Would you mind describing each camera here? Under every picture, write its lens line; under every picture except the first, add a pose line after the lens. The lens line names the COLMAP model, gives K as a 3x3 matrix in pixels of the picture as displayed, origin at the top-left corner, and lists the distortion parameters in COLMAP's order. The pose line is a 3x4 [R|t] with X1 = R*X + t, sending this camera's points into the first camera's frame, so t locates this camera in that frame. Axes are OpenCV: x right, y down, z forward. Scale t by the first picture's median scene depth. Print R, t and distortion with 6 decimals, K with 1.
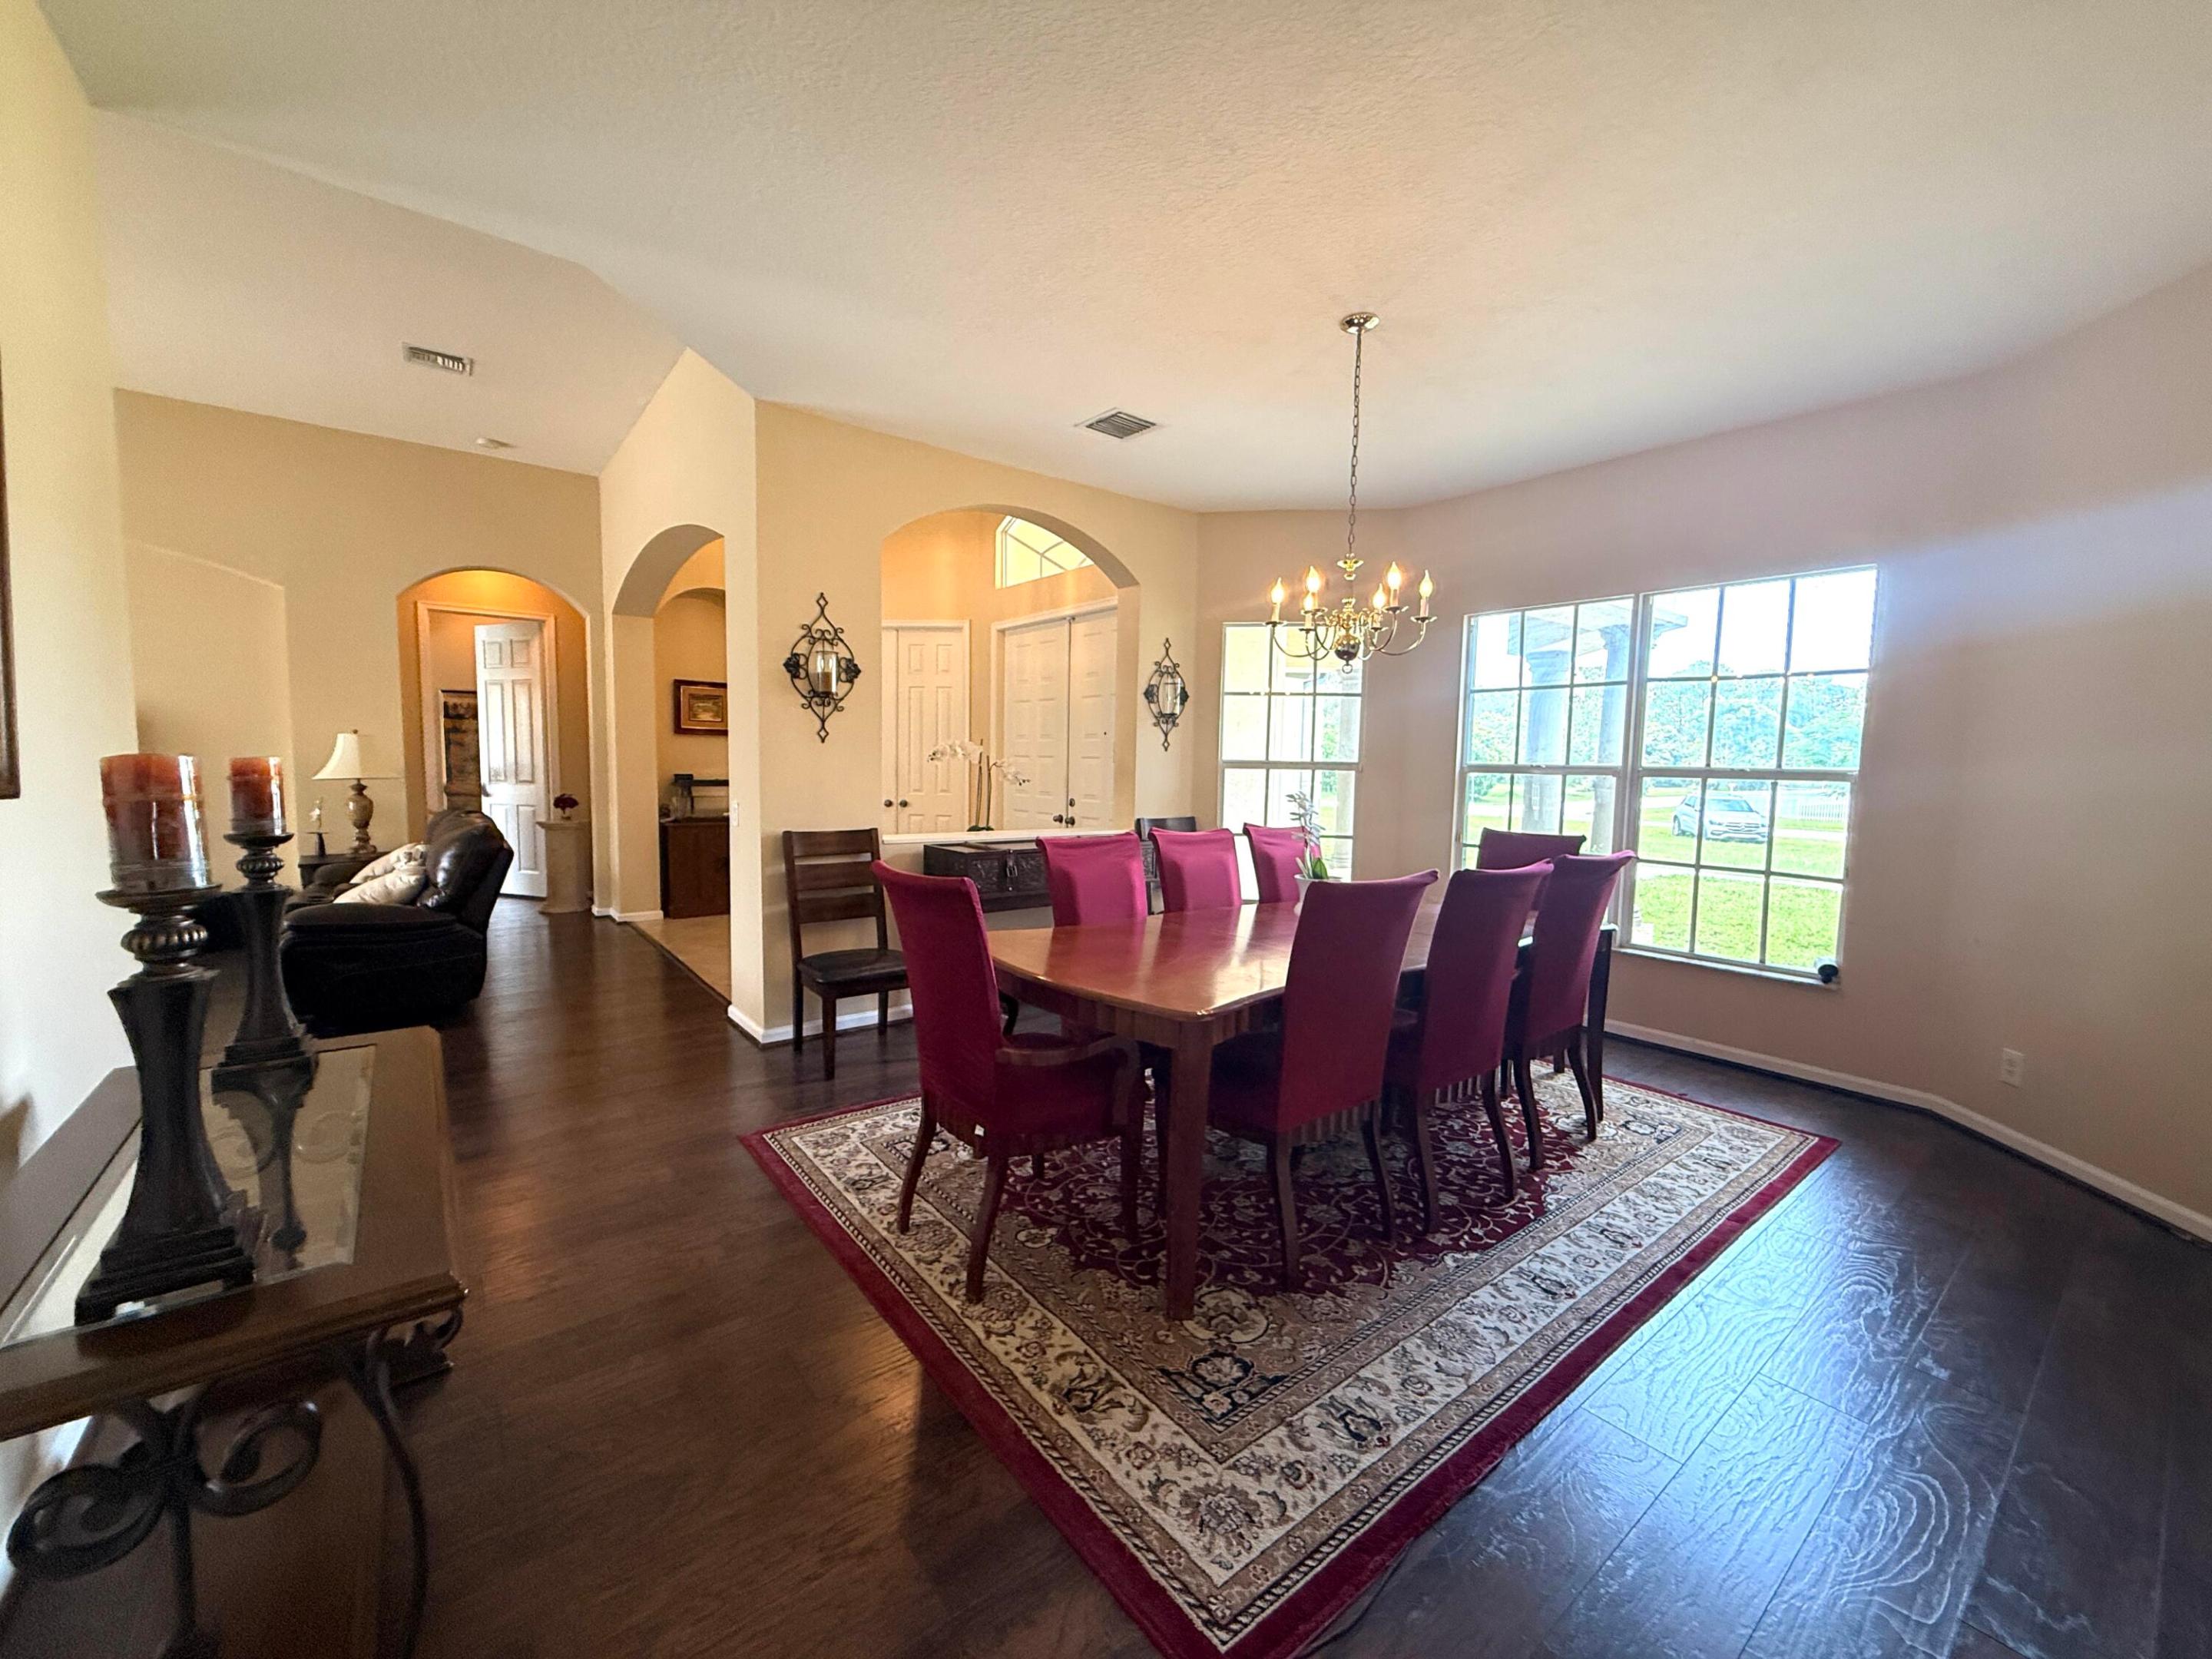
lens RADIAL K [[885.4, 0, 1098.6], [0, 885.4, 835.3], [0, 0, 1]] dist [0.000943, -0.000397]
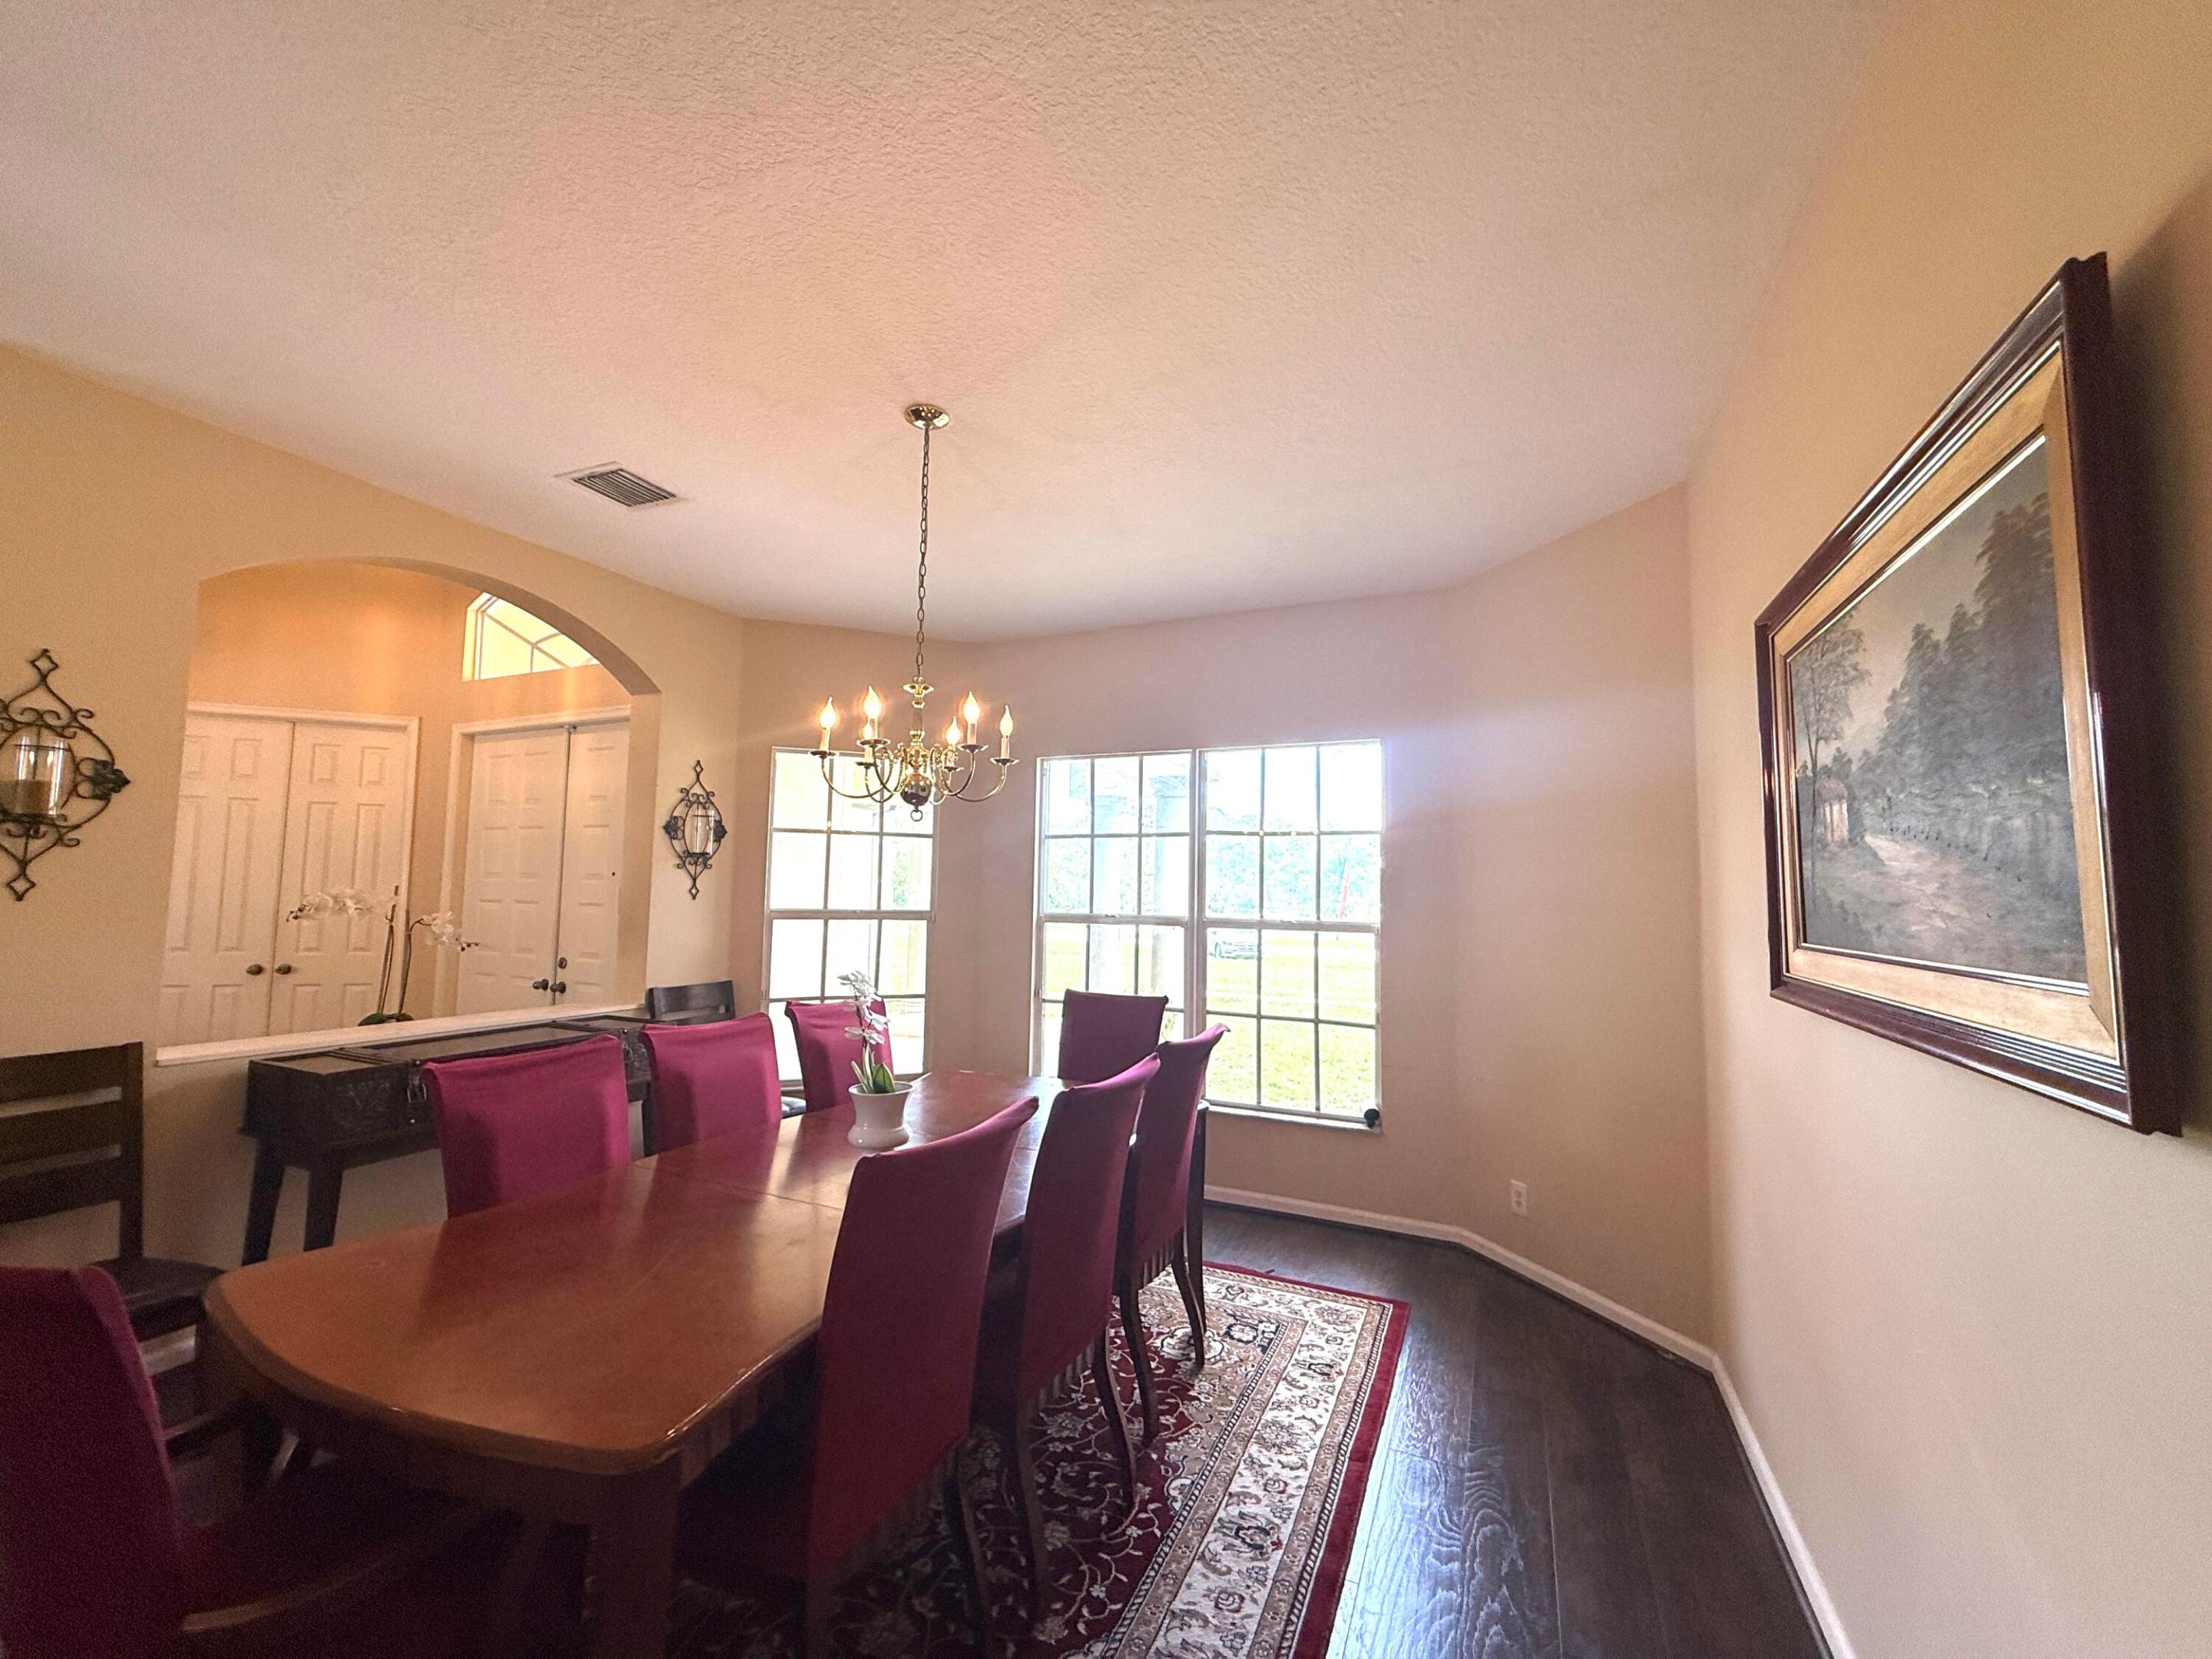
lens RADIAL K [[883.0, 0, 1098.8], [0, 883.0, 831.3], [0, 0, 1]] dist [0.002116, 0.000030]
pose [[0.890209, 0.029640, 0.454587, 0.063096], [0.036883, 0.989916, -0.136773, -0.056841], [-0.454056, 0.138523, 0.880139, 0.217184]]
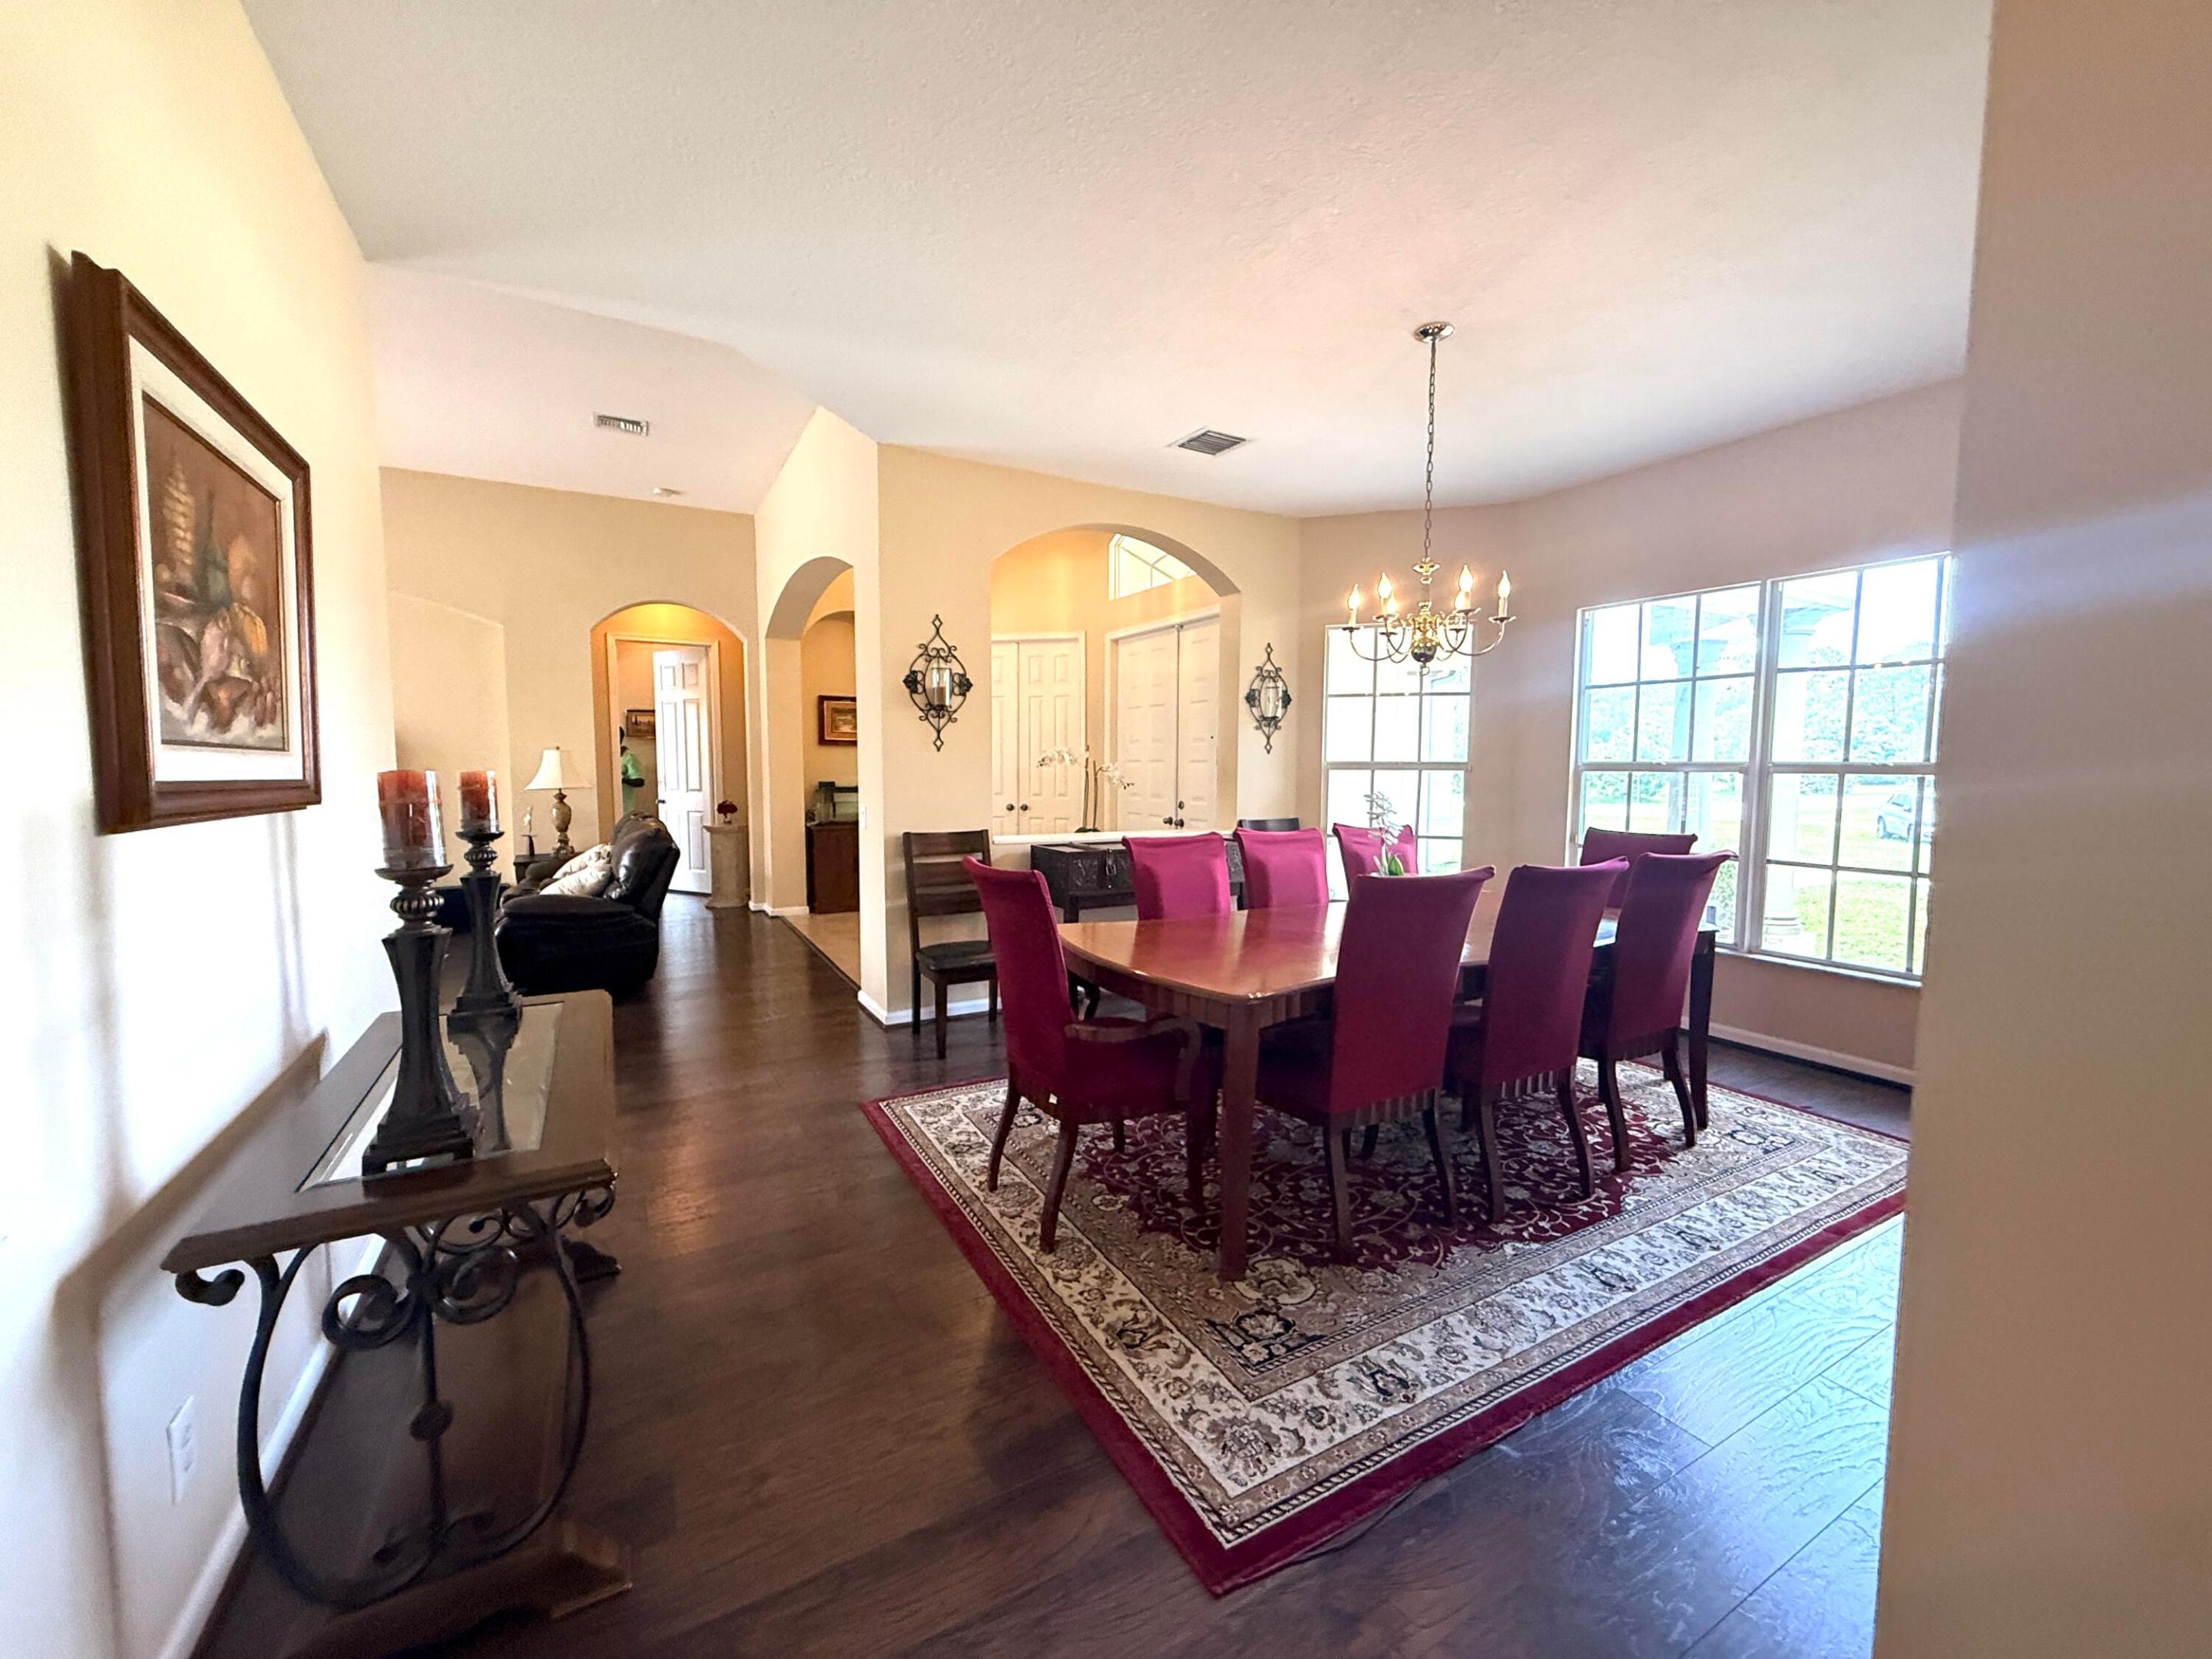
lens RADIAL K [[885.4, 0, 1098.6], [0, 885.4, 835.3], [0, 0, 1]] dist [0.000943, -0.000397]
pose [[0.988352, -0.001858, -0.152172, 0.063350], [0.001162, 0.999988, -0.004661, 0.005622], [0.152179, 0.004430, 0.988343, -0.062547]]
